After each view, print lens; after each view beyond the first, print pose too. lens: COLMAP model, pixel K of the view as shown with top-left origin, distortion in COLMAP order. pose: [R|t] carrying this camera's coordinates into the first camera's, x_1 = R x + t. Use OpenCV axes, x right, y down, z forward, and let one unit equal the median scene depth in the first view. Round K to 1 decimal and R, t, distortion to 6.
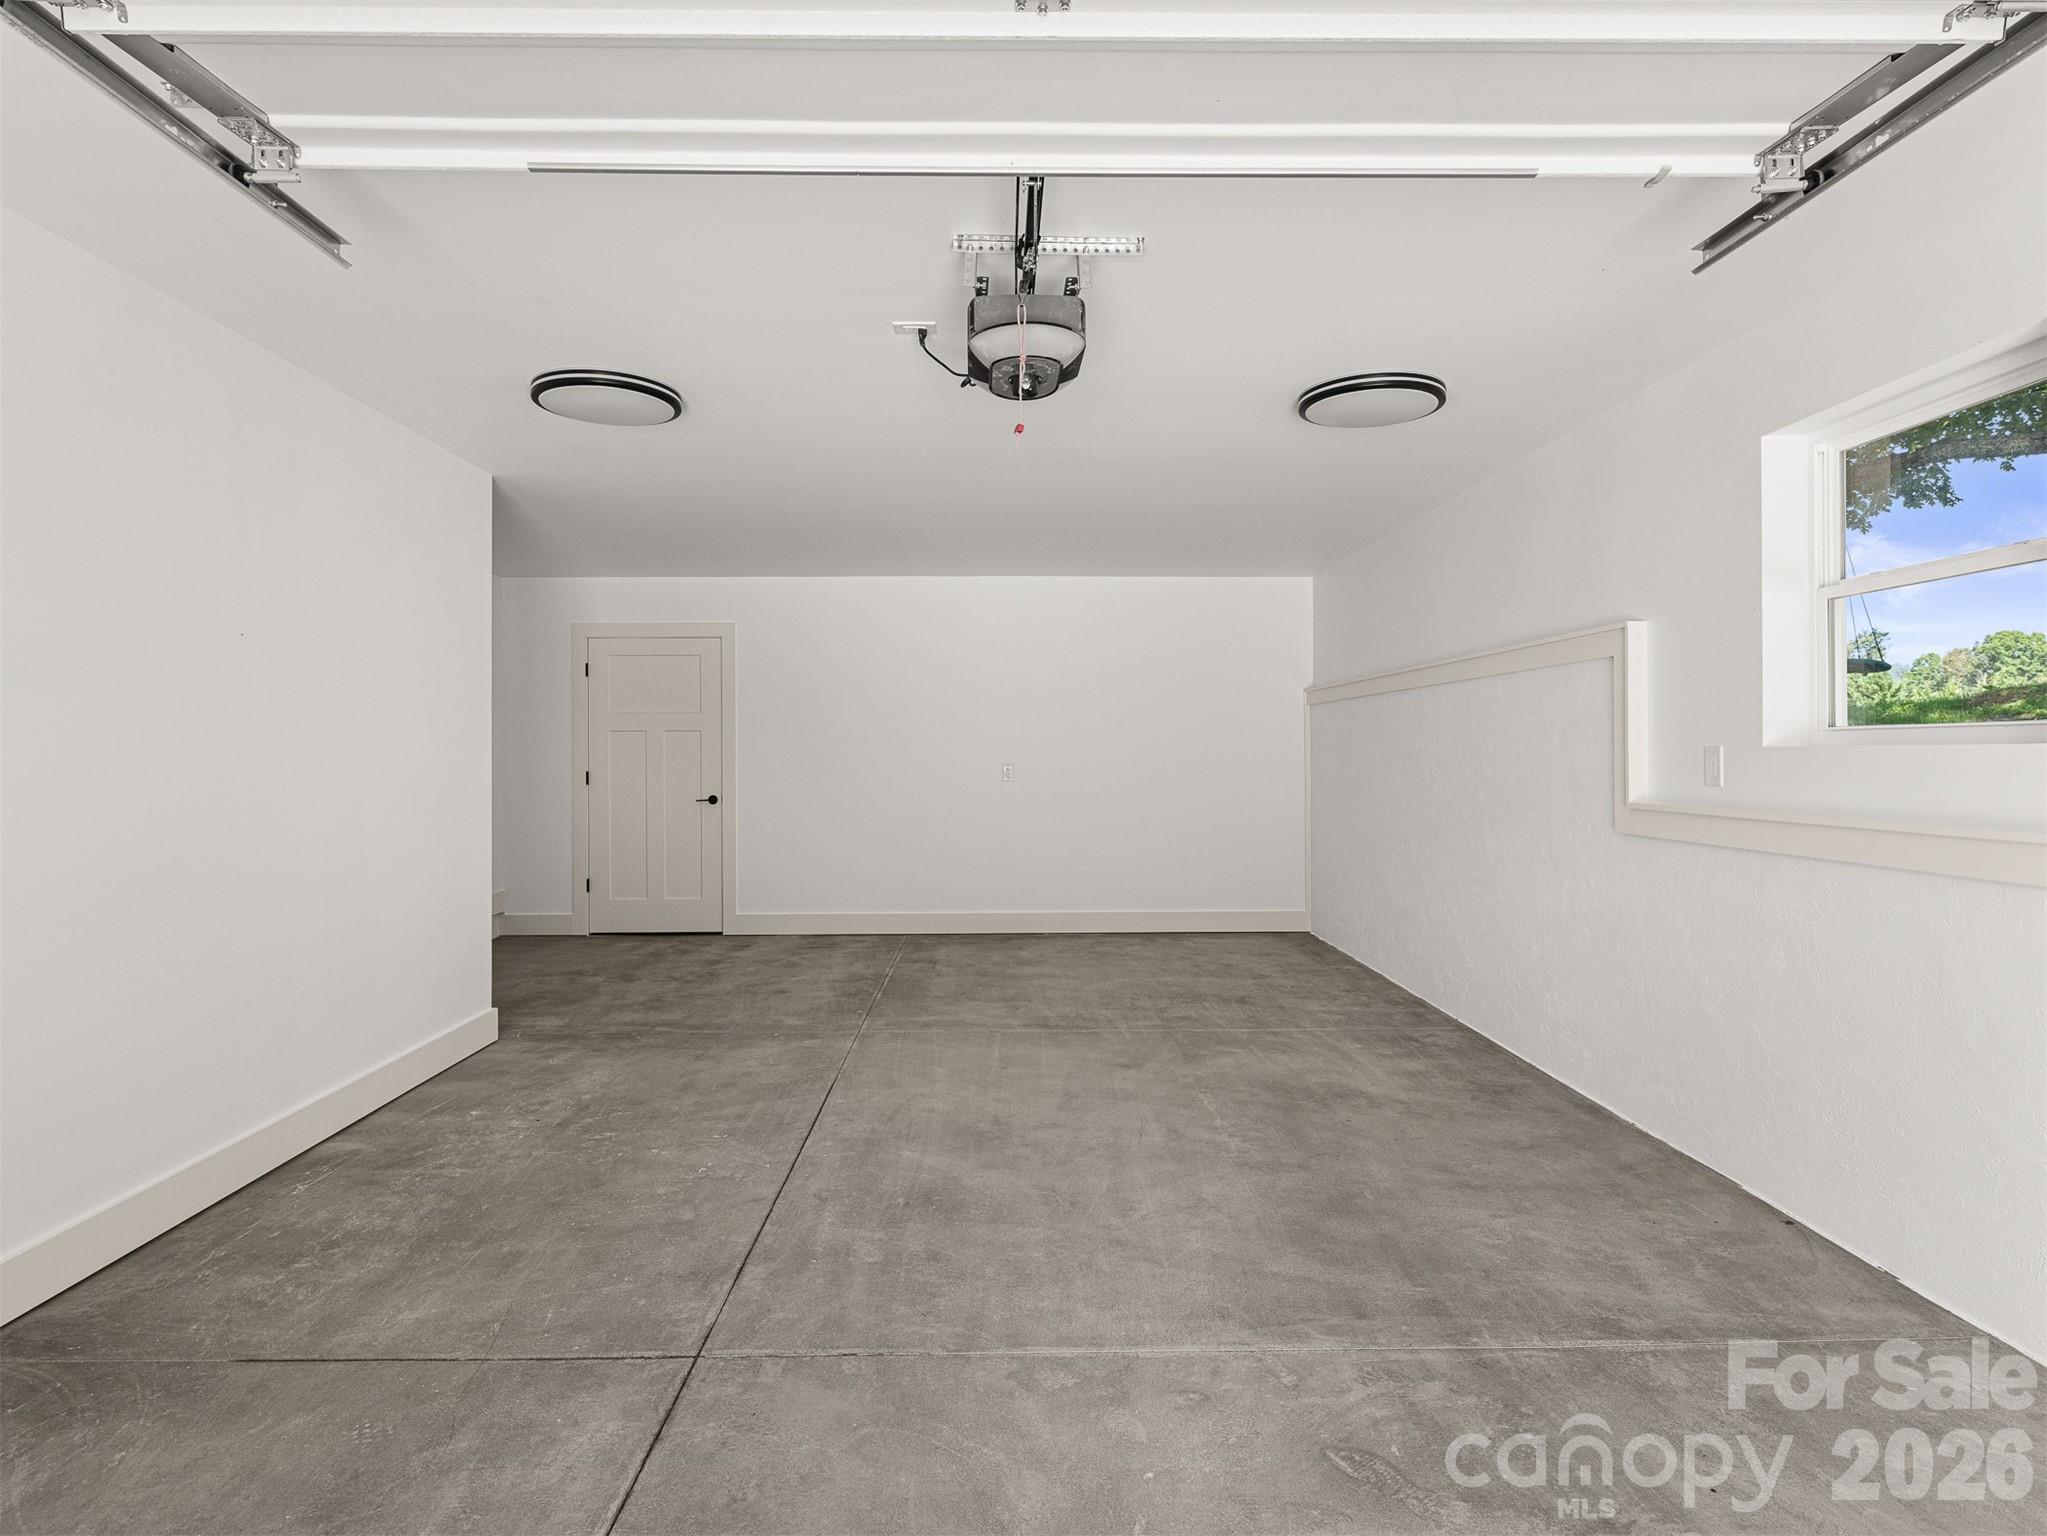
lens RADIAL K [[1131.8, 0, 1018.6], [0, 1131.8, 759.9], [0, 0, 1]] dist [0.000436, 0.000804]
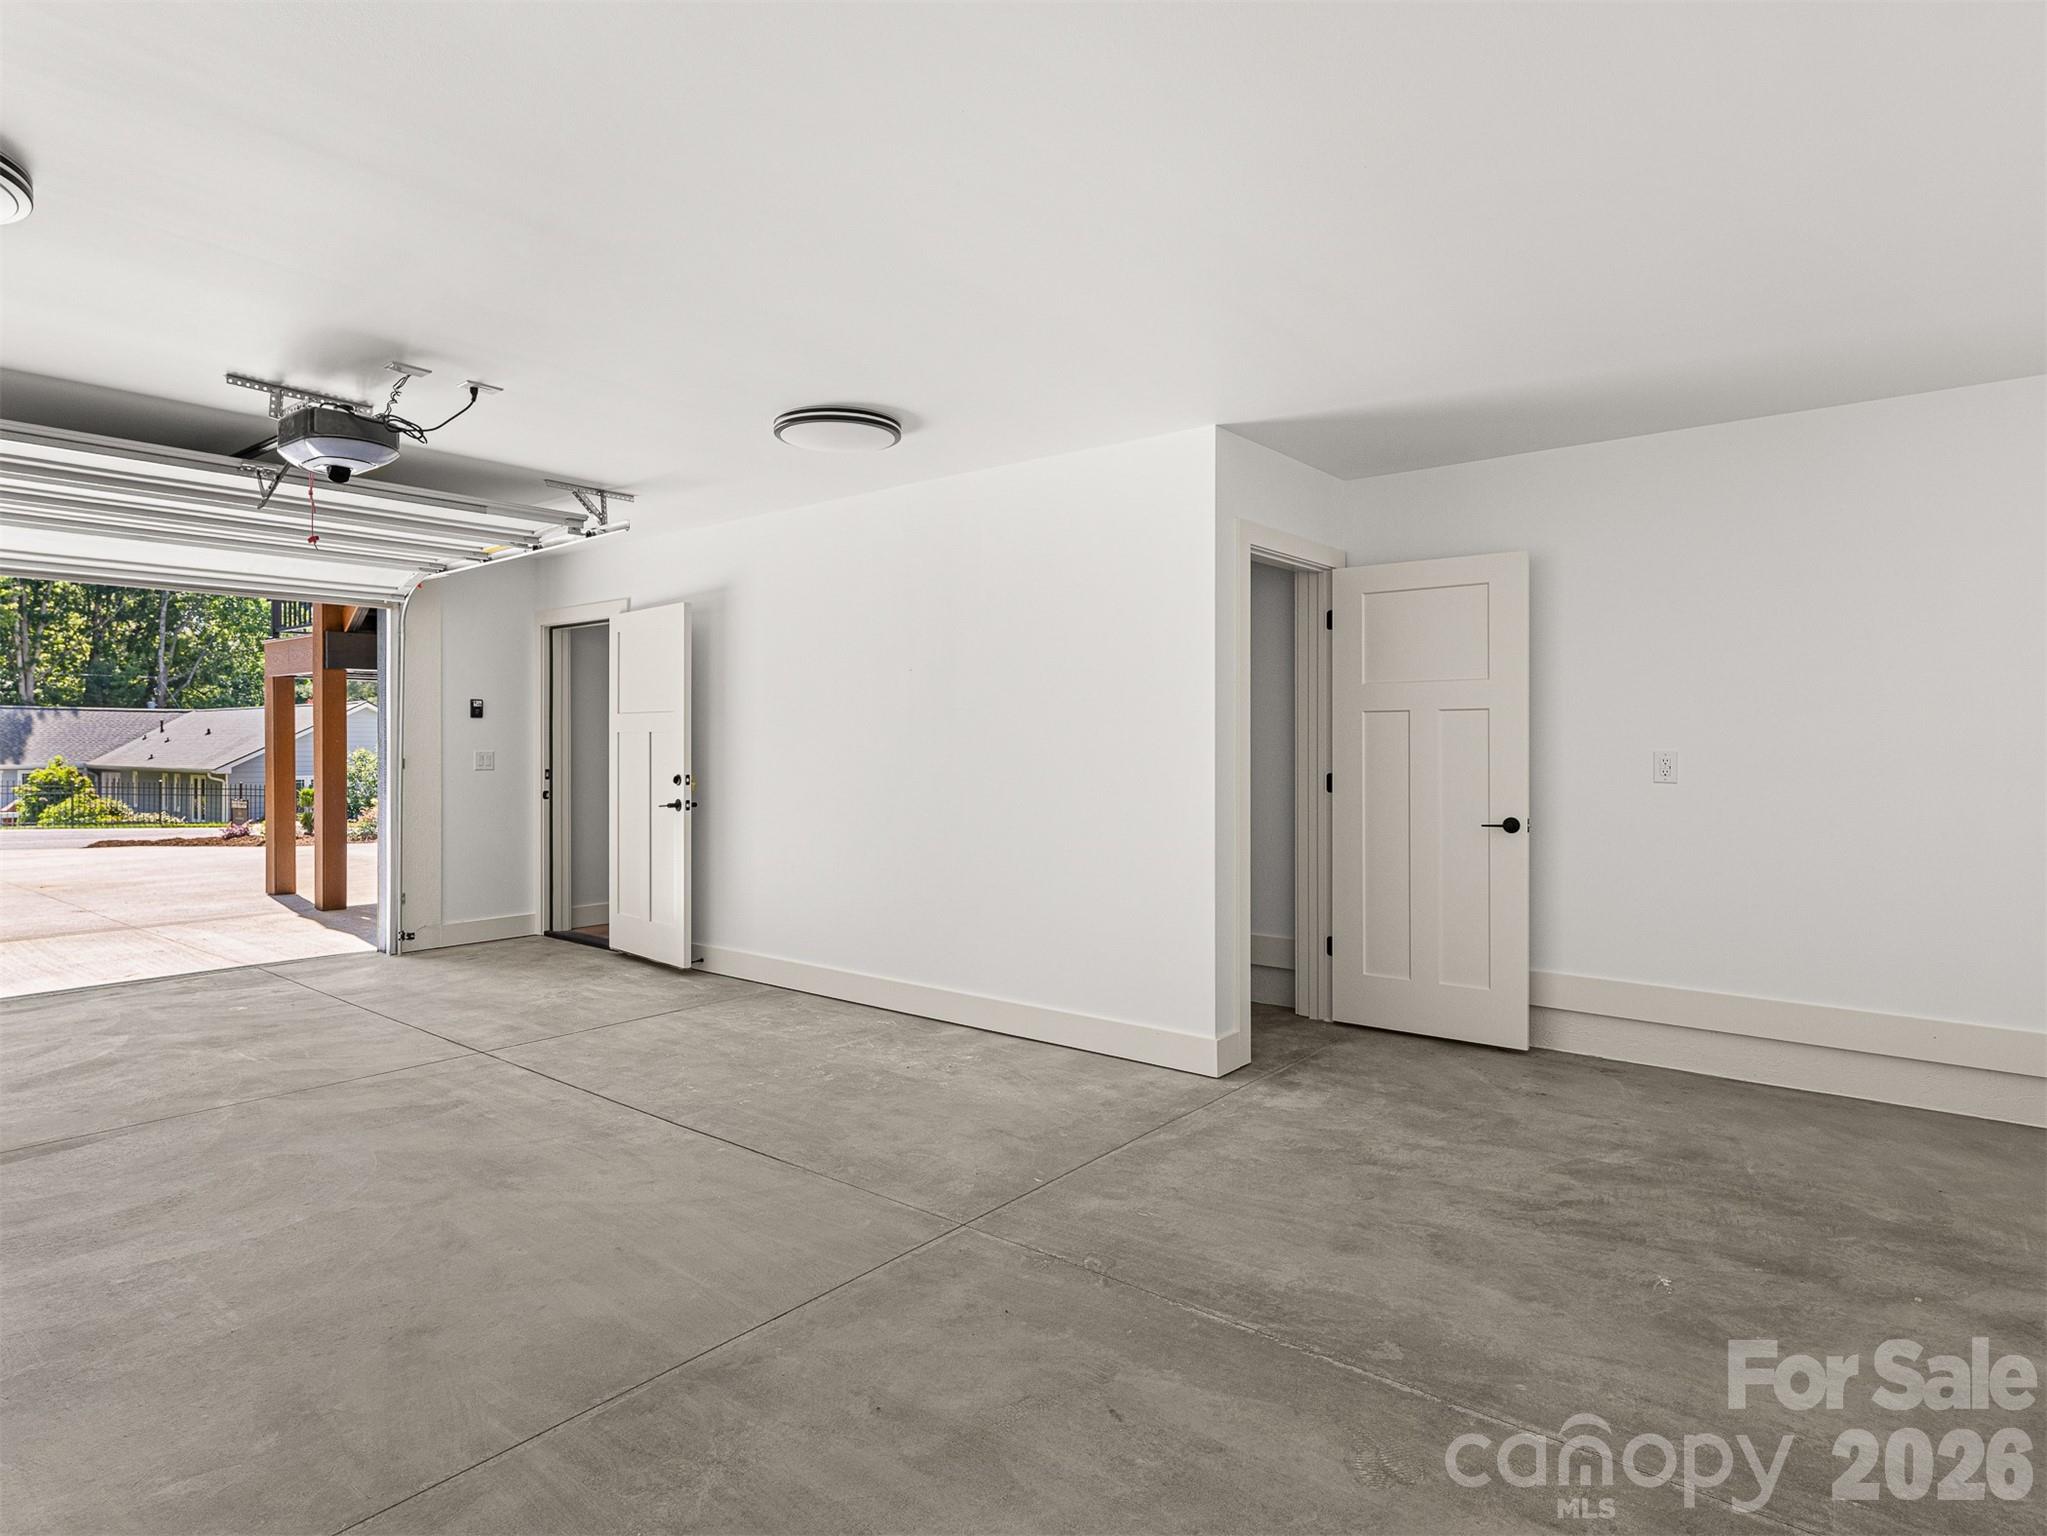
lens RADIAL K [[1131.8, 0, 1015.7], [0, 1131.8, 756.4], [0, 0, 1]] dist [0.000436, 0.000804]
pose [[-0.652399, 0.012058, -0.757780, 0.343142], [-0.001054, 0.999858, 0.016817, -0.013773], [0.757875, 0.011771, -0.652294, 1.708128]]
